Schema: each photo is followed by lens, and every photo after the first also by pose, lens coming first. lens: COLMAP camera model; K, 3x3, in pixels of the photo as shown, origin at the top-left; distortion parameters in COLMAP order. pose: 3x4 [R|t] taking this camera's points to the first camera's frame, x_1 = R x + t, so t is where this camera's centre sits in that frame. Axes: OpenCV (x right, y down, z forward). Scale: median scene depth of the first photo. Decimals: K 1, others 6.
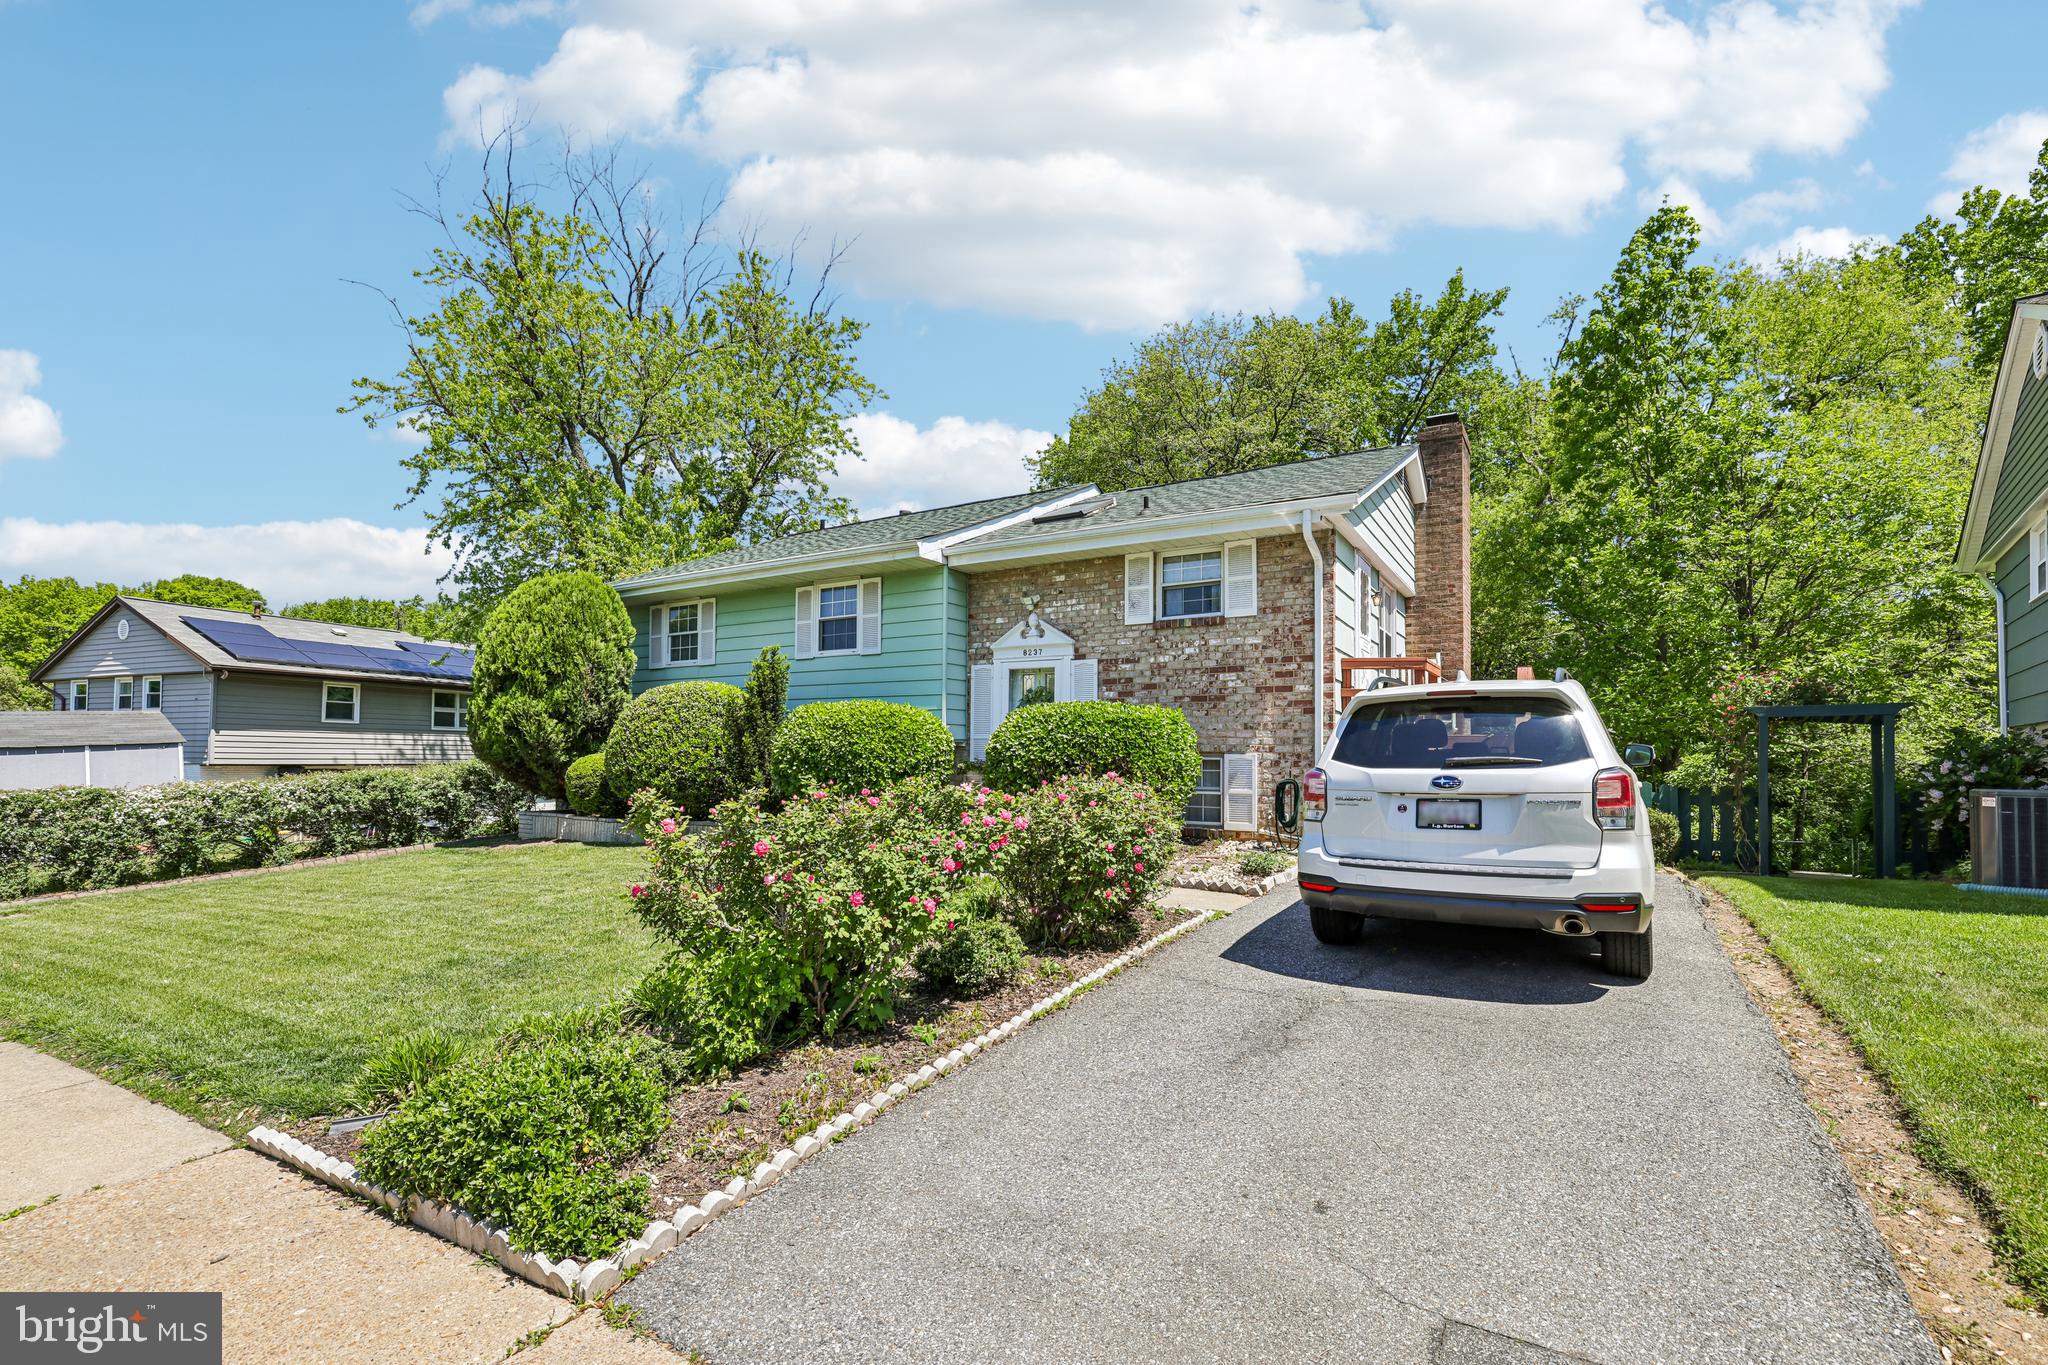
lens RADIAL K [[886.2, 0, 1051.0], [0, 886.2, 745.6], [0, 0, 1]] dist [0.001640, 0.000020]
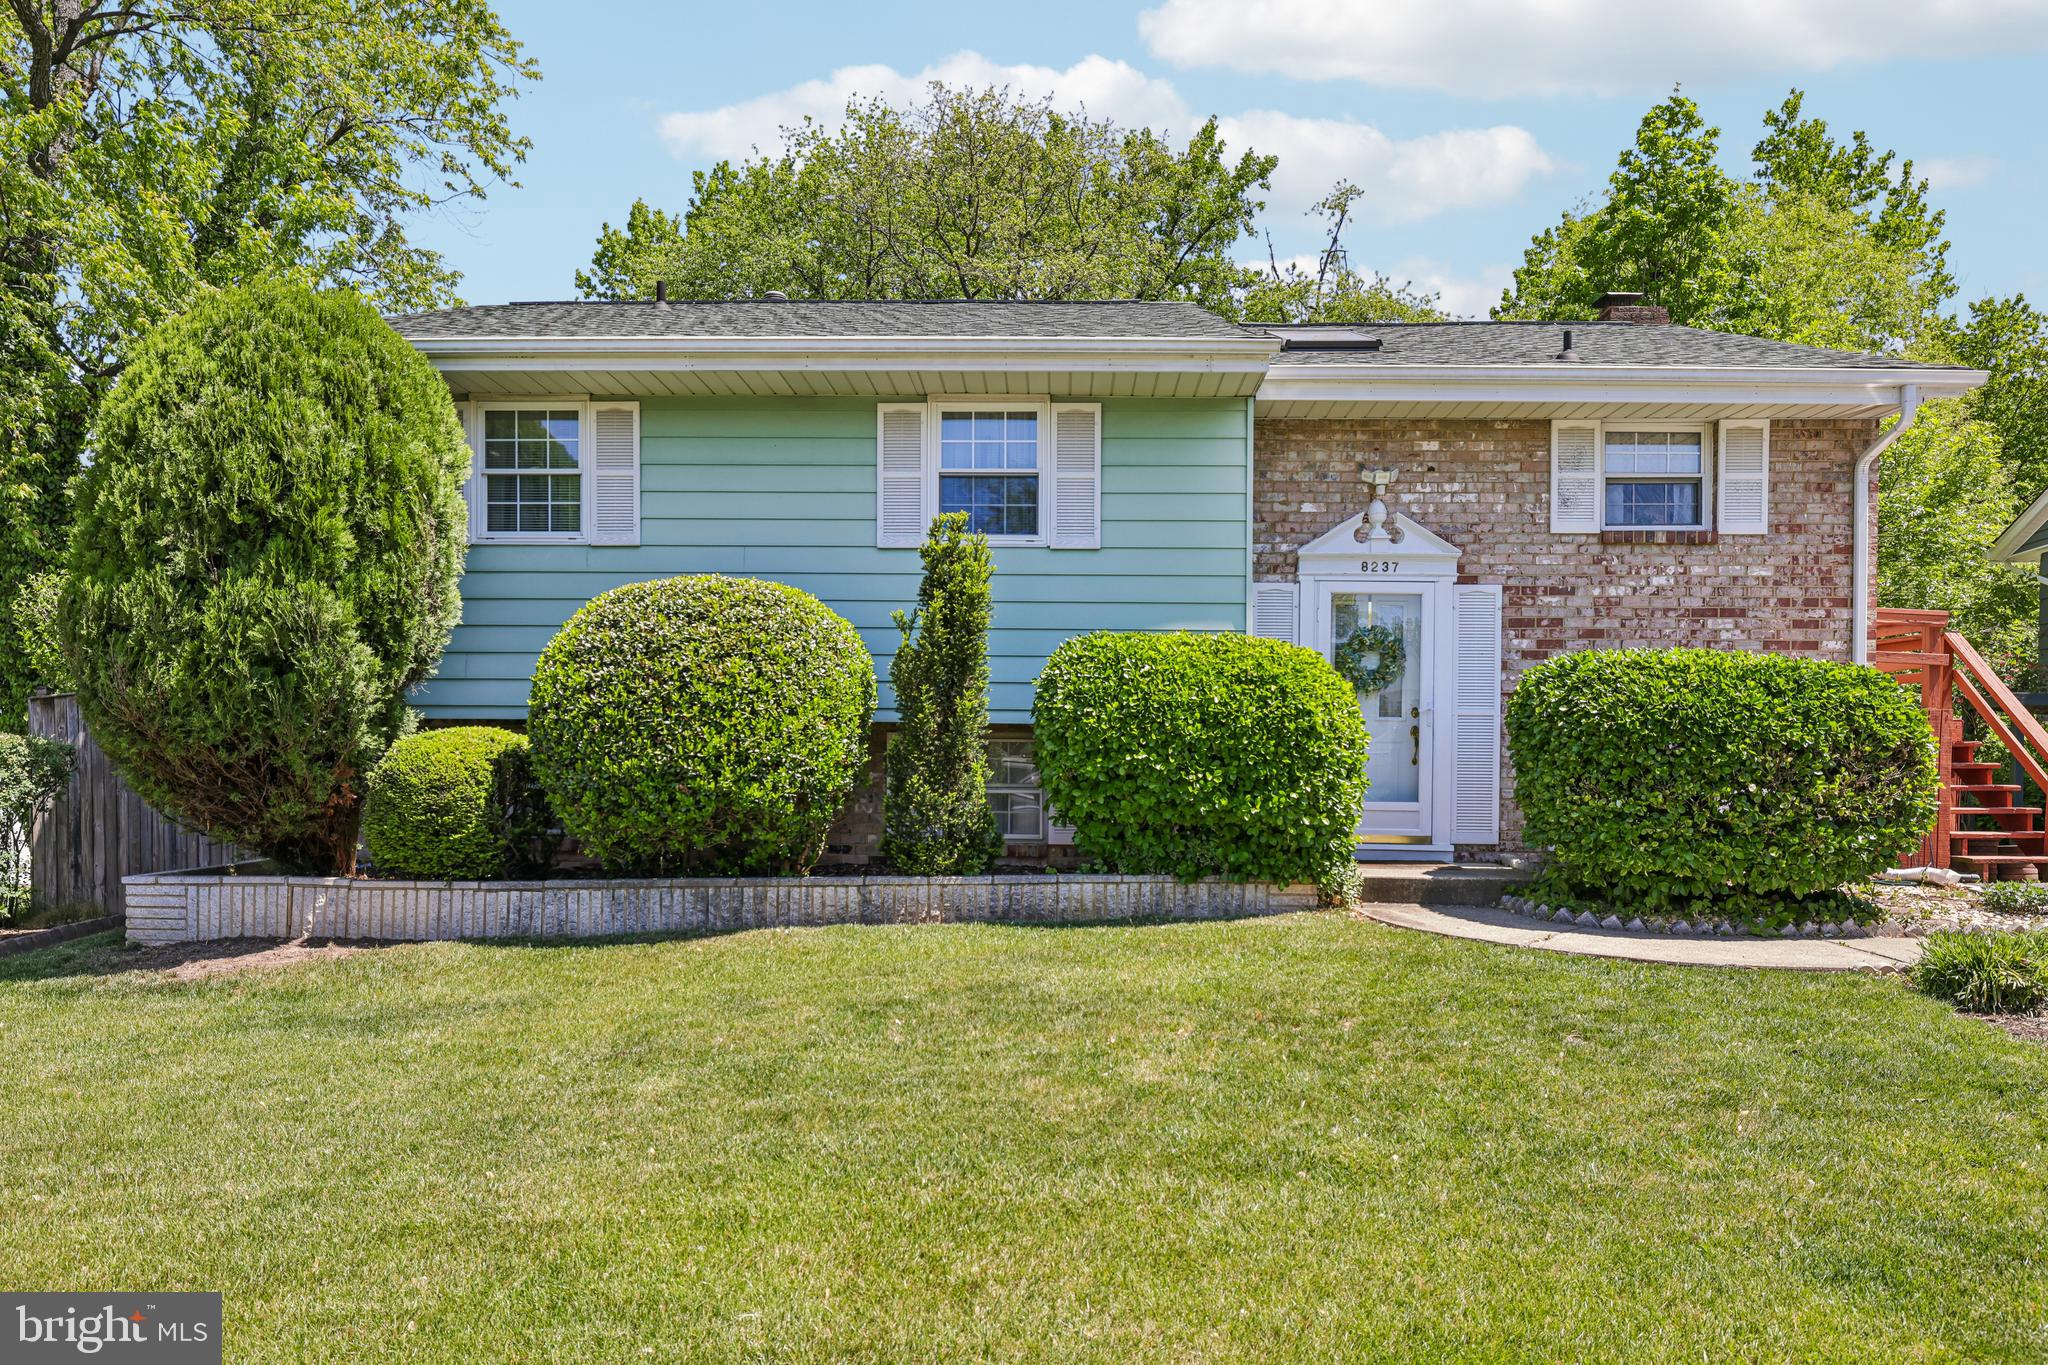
lens RADIAL K [[1246.1, 0, 1028.9], [0, 1246.1, 802.3], [0, 0, 1]] dist [0.000064, 0.000292]
pose [[0.869571, -0.015400, 0.493568, -0.627906], [-0.006696, 0.999054, 0.042969, 0.017218], [-0.493763, -0.040669, 0.868645, 0.381529]]
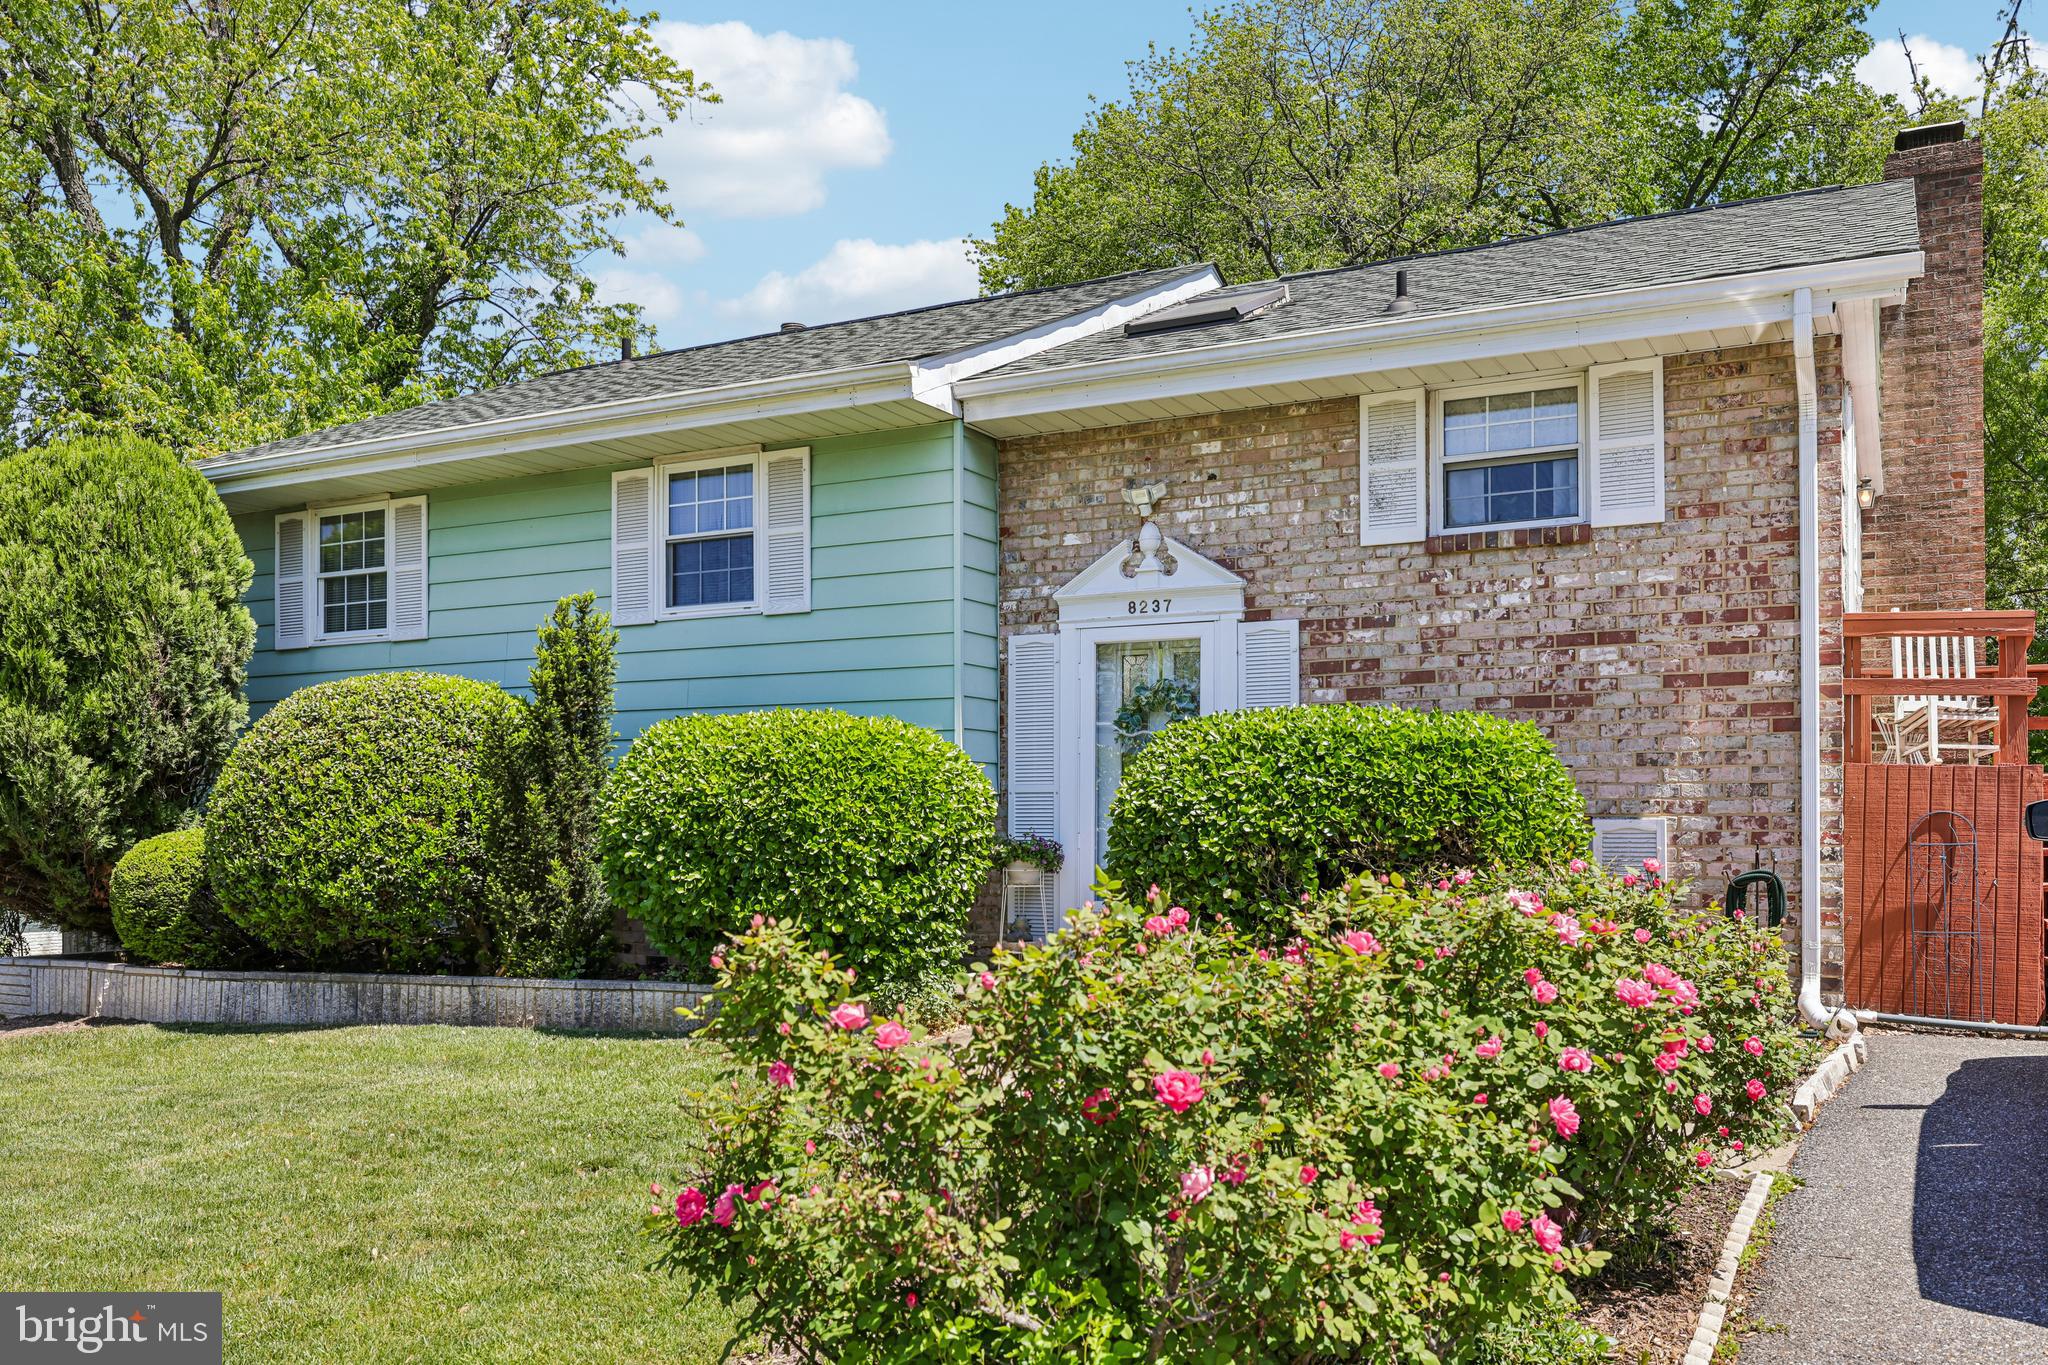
lens RADIAL K [[1676.5, 0, 1048.9], [0, 1676.5, 842.2], [0, 0, 1]] dist [0.006925, -0.006394]
pose [[0.998152, -0.008959, 0.060107, -0.126447], [0.007894, 0.999808, 0.017938, 0.002912], [-0.060257, -0.017430, 0.998031, 0.114211]]
